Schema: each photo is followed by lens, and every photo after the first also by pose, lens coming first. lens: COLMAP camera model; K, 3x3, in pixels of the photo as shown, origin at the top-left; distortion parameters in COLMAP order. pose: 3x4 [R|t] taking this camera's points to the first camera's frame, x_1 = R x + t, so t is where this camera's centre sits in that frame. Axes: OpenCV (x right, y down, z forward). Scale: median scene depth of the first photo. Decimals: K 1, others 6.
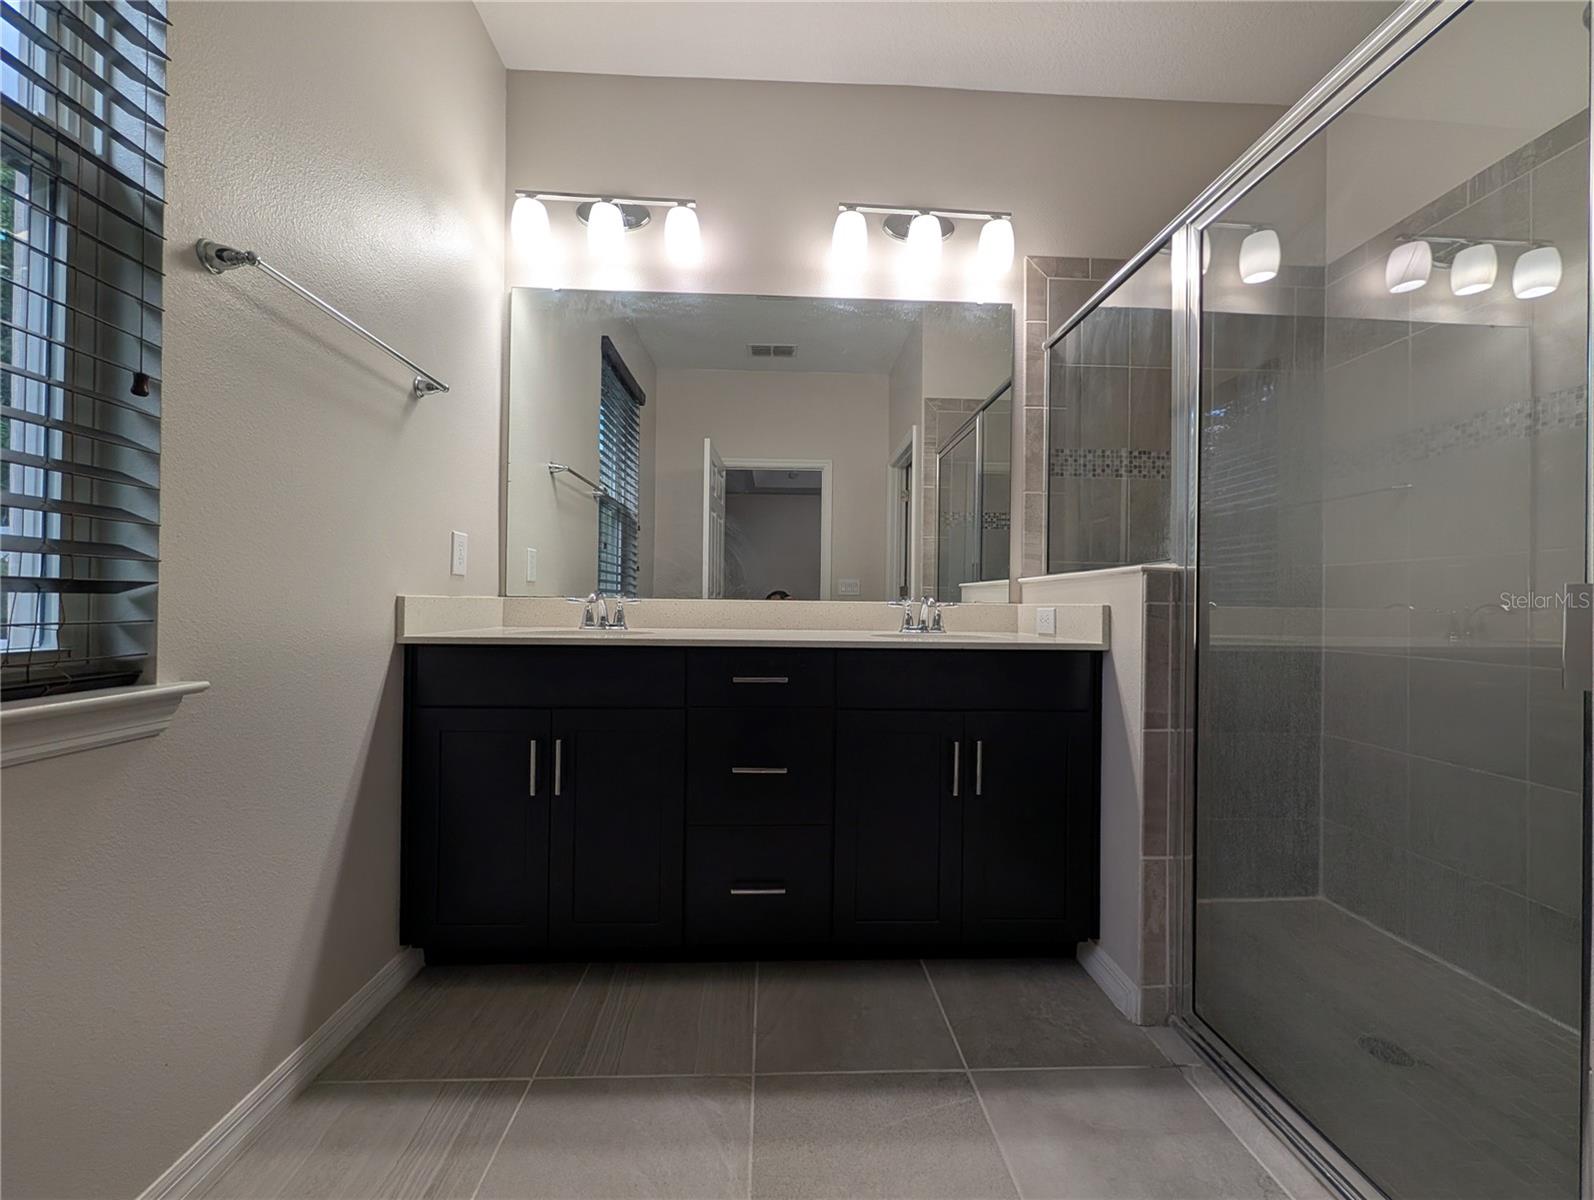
lens RADIAL K [[614.7, 0, 793.6], [0, 614.7, 597.6], [0, 0, 1]] dist [0.000135, 0.000445]
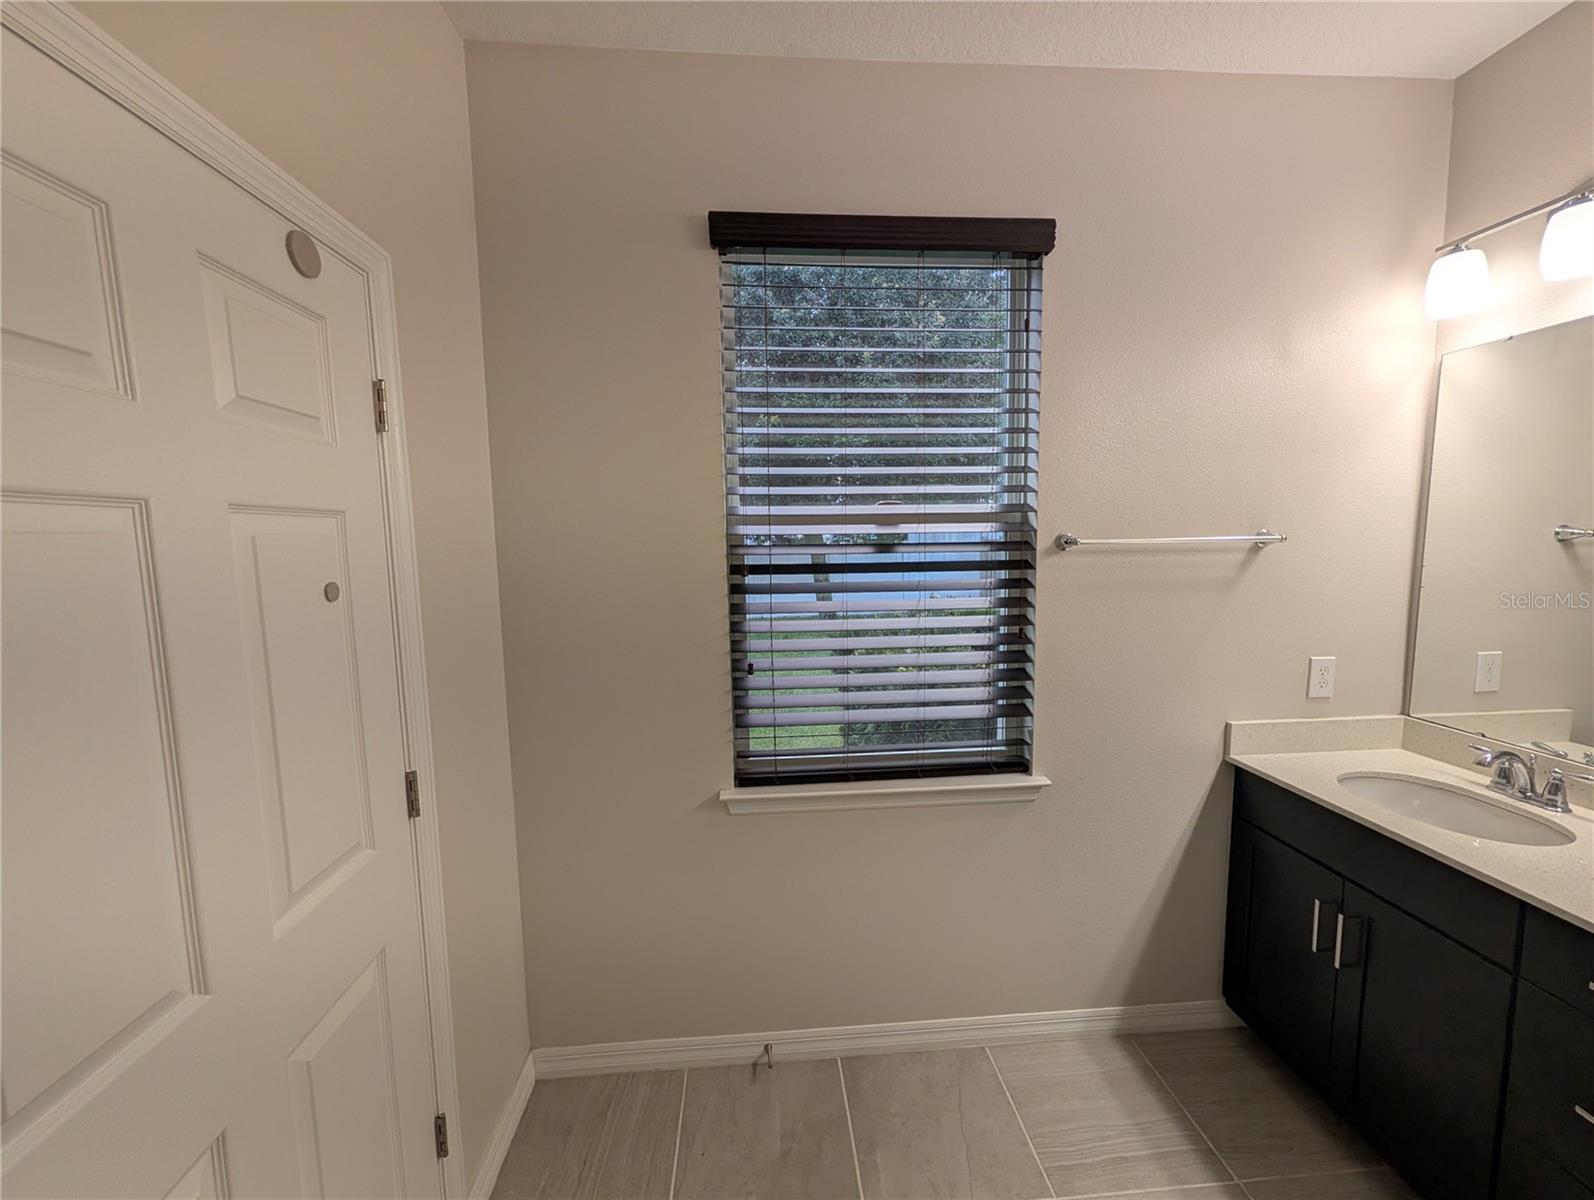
lens RADIAL K [[614.7, 0, 799.2], [0, 614.7, 599.1], [0, 0, 1]] dist [0.000135, 0.000445]
pose [[0.046130, 0.089648, -0.994905, 0.624282], [0.022514, 0.995619, 0.090756, -0.465414], [0.998682, -0.026586, 0.043910, 0.141139]]
